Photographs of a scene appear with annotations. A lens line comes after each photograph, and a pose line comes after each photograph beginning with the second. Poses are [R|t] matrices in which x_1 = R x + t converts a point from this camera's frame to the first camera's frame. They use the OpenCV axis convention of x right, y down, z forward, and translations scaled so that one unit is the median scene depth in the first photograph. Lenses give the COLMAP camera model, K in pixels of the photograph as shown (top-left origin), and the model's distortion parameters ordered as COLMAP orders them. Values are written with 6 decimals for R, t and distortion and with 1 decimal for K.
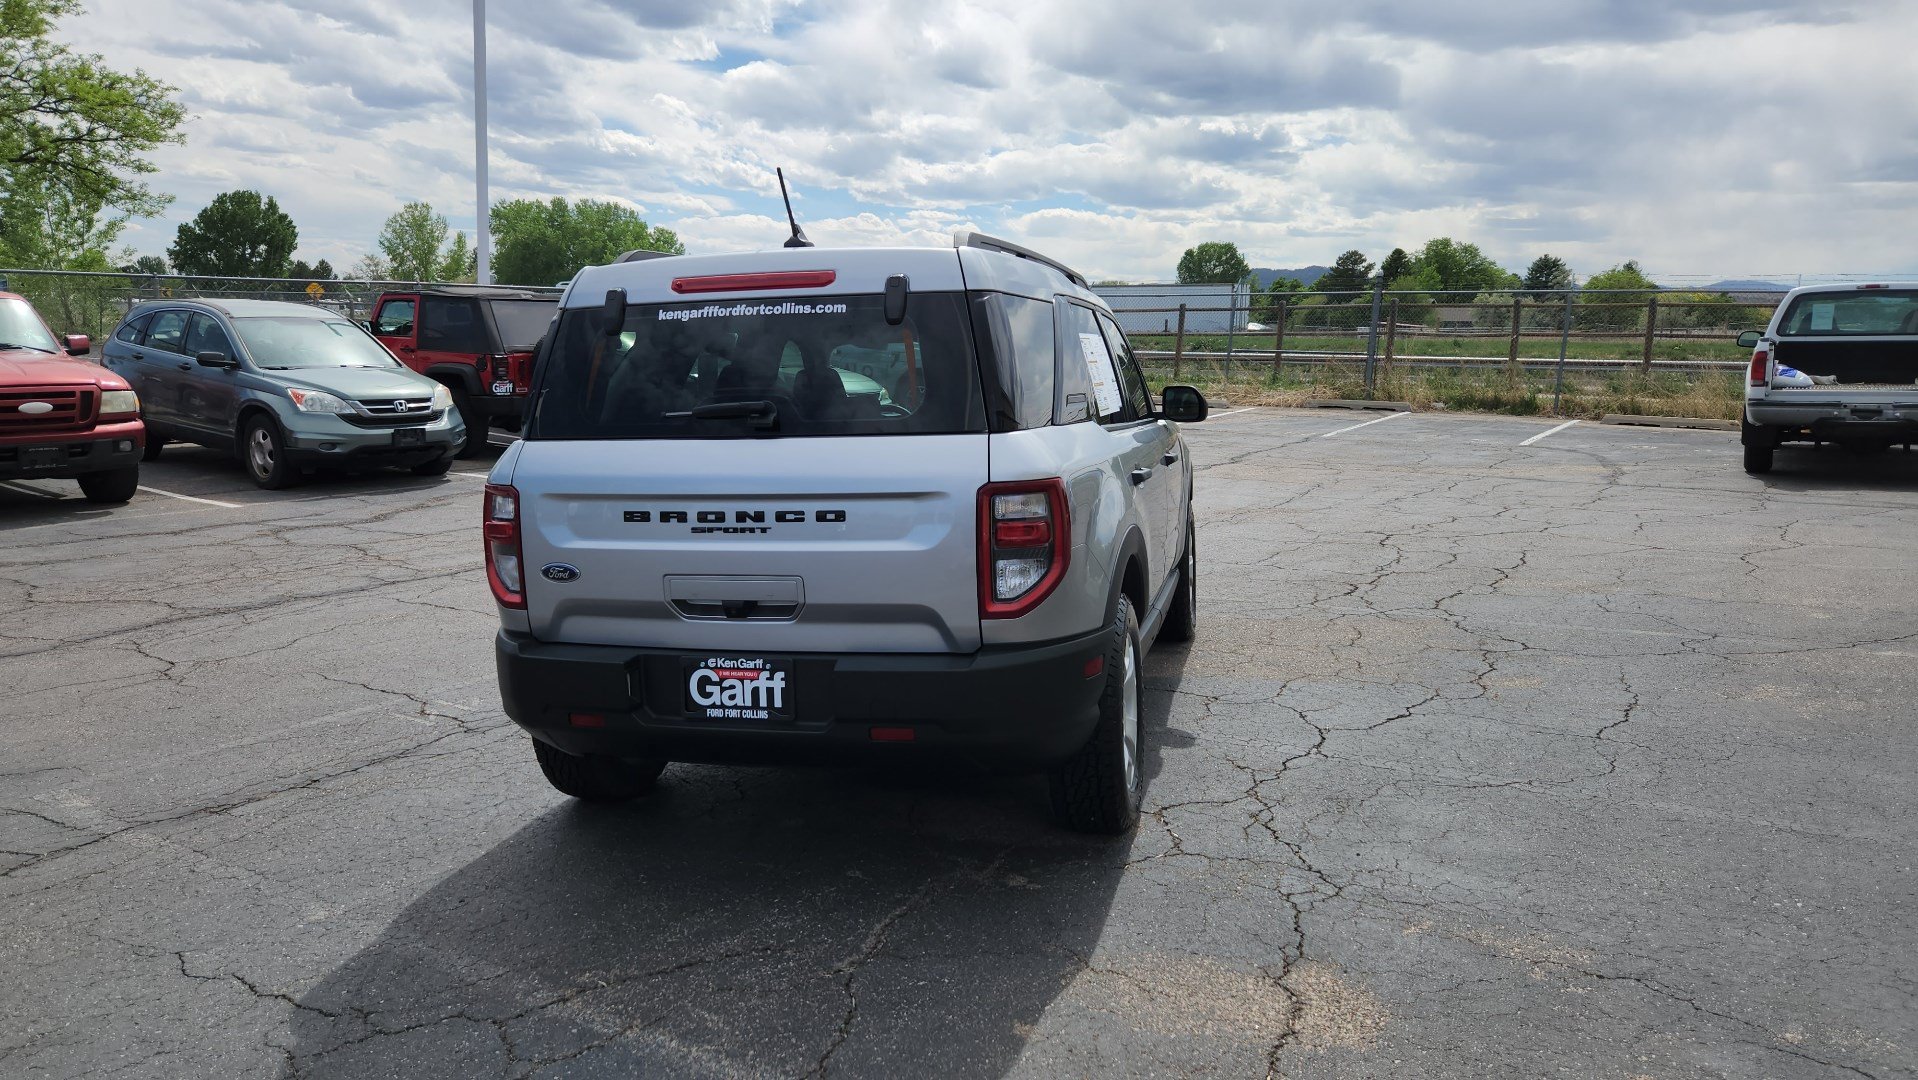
lens RADIAL K [[1283.1, 0, 919.9], [0, 1283.1, 527.1], [0, 0, 1]] dist [0.069143, -0.057092]
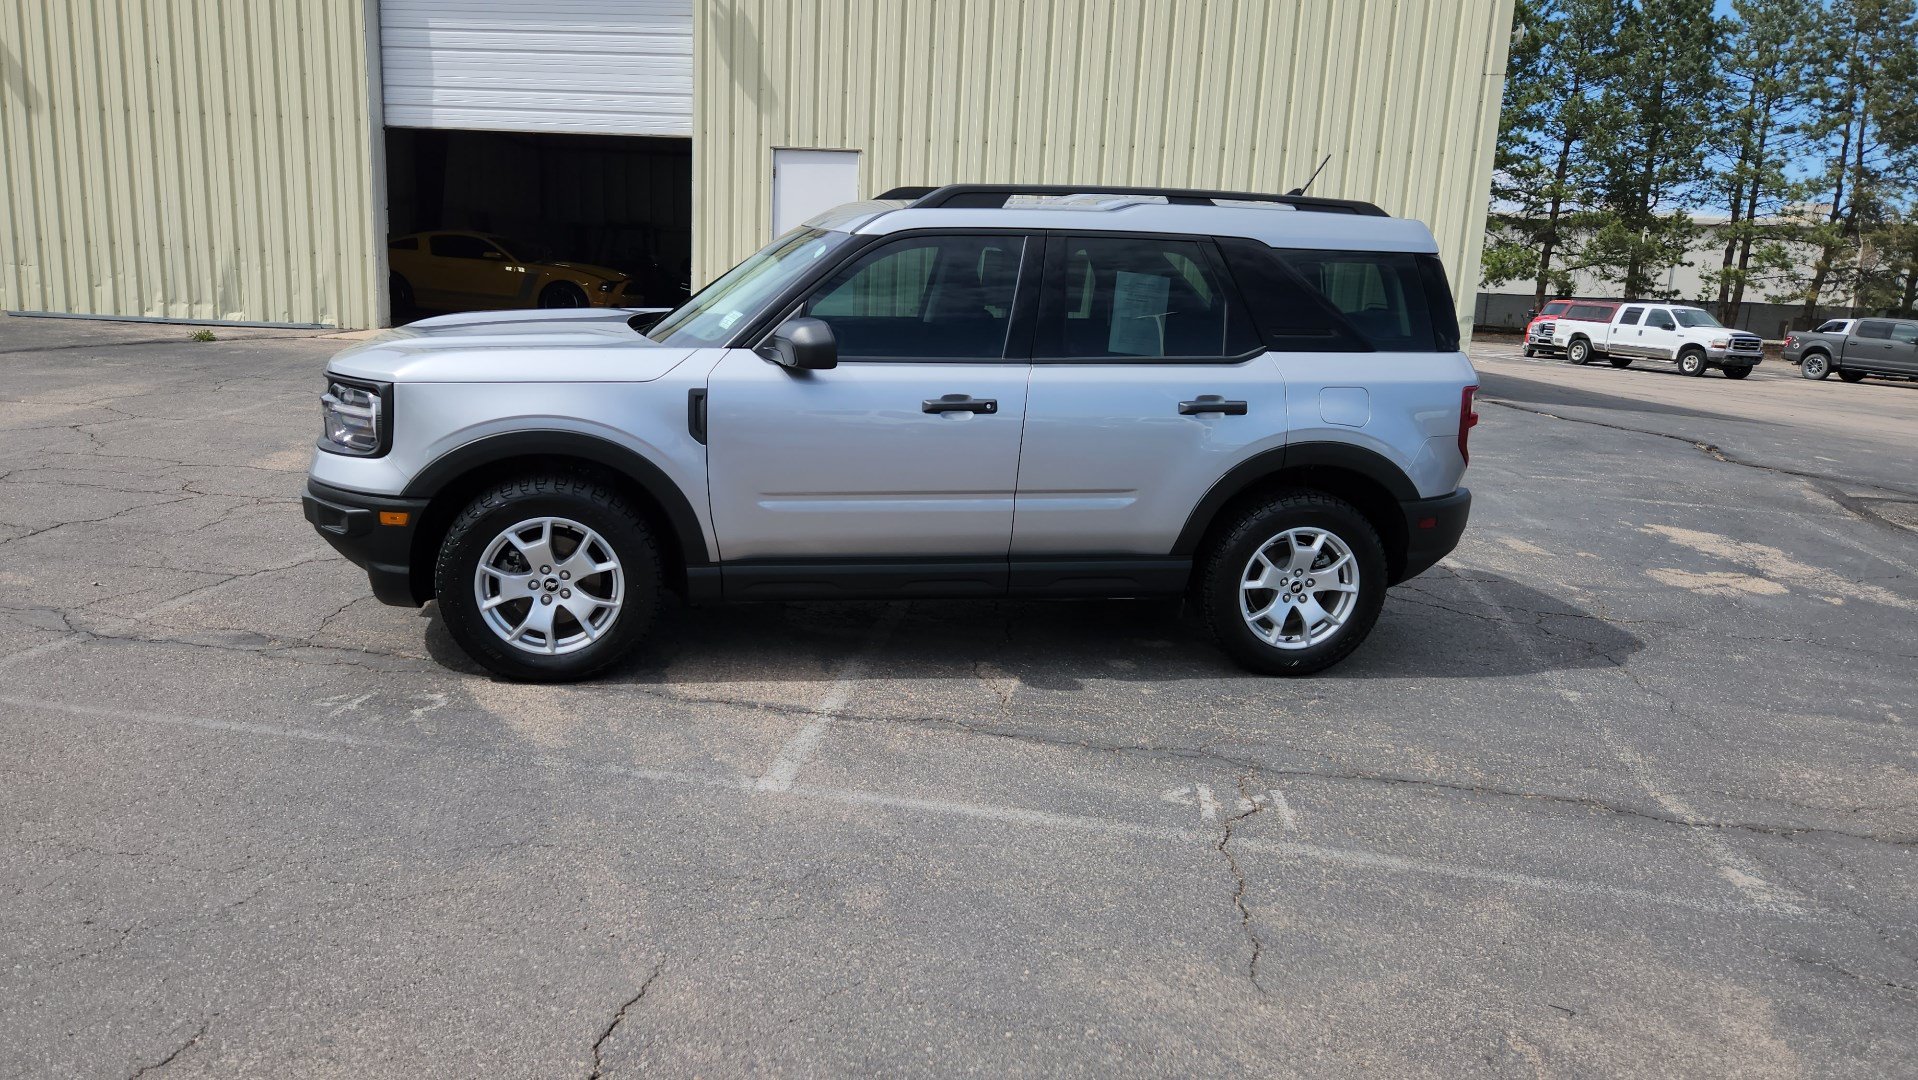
lens RADIAL K [[1281.4, 0, 928.8], [0, 1281.4, 538.4], [0, 0, 1]] dist [0.068895, -0.053799]
pose [[-0.440338, -0.212957, 0.872211, -1.326421], [0.068574, 0.960648, 0.269170, -0.291332], [-0.895209, 0.178336, -0.408407, 2.138418]]
